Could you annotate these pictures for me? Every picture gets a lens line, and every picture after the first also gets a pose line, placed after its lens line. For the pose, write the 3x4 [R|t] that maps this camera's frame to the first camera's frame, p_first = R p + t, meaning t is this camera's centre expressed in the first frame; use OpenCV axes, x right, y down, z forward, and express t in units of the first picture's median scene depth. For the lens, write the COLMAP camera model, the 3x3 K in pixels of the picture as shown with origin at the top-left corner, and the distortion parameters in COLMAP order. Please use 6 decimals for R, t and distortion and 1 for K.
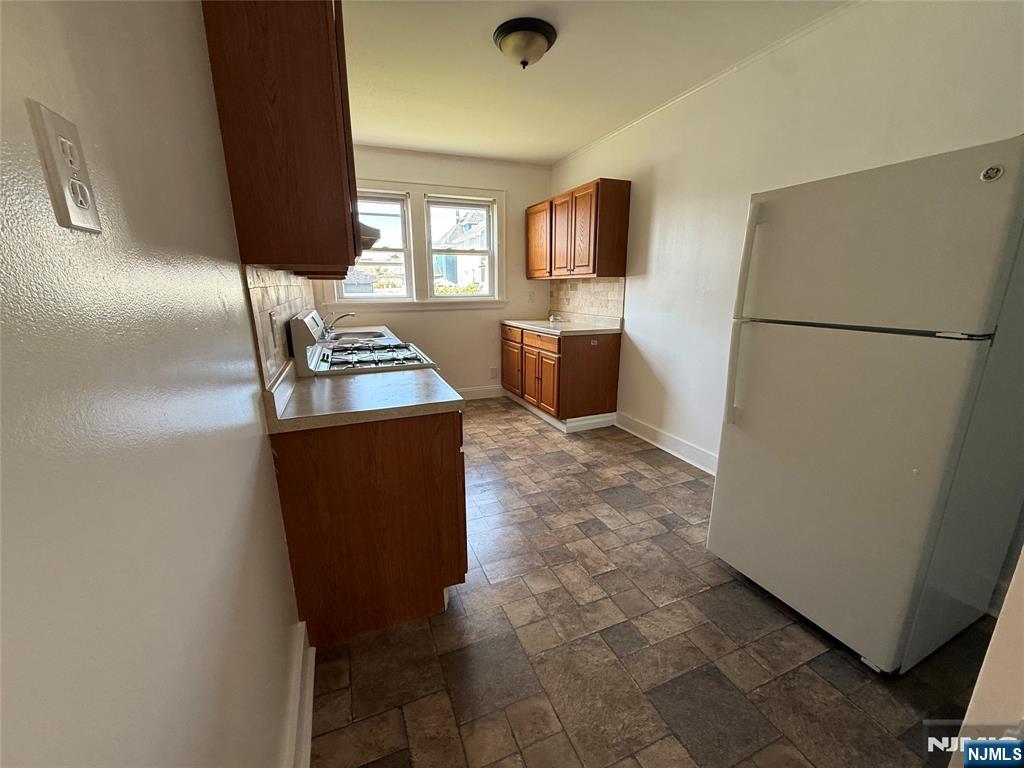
lens RADIAL K [[409.2, 0, 511.4], [0, 409.2, 385.4], [0, 0, 1]] dist [-0.000272, -0.000077]
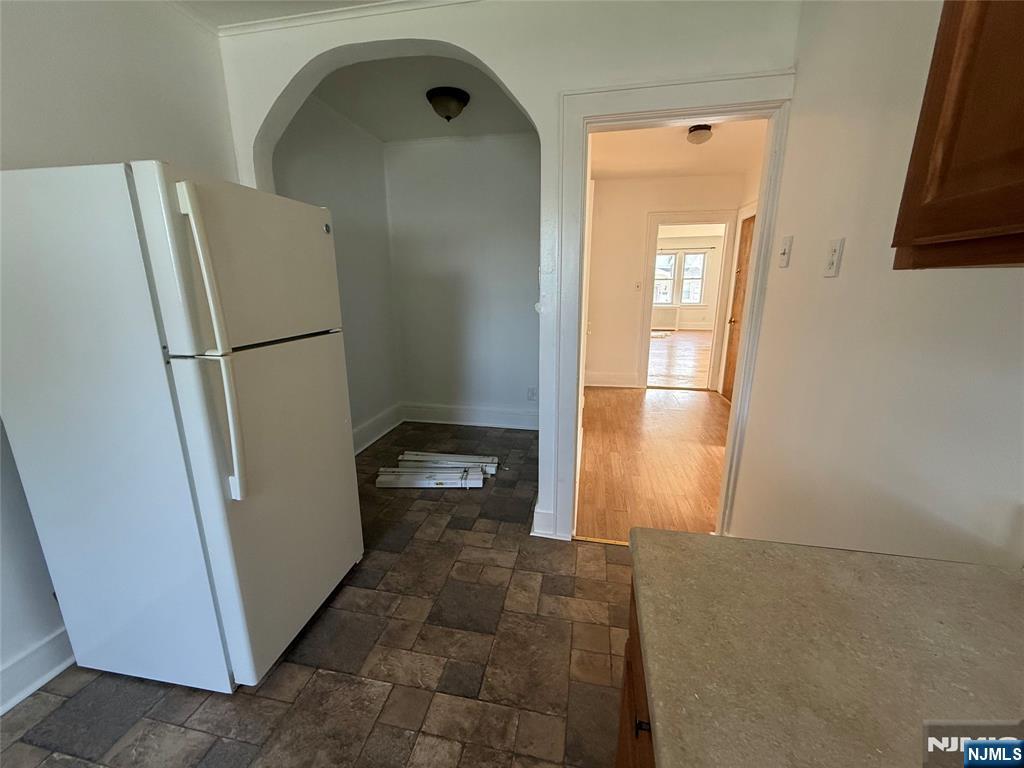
lens RADIAL K [[409.2, 0, 510.1], [0, 409.2, 383.4], [0, 0, 1]] dist [-0.000272, -0.000077]
pose [[-0.832630, -0.118248, 0.541059, -0.235275], [0.147769, 0.894093, 0.422802, -0.350365], [-0.533753, 0.431989, -0.726975, 1.312974]]
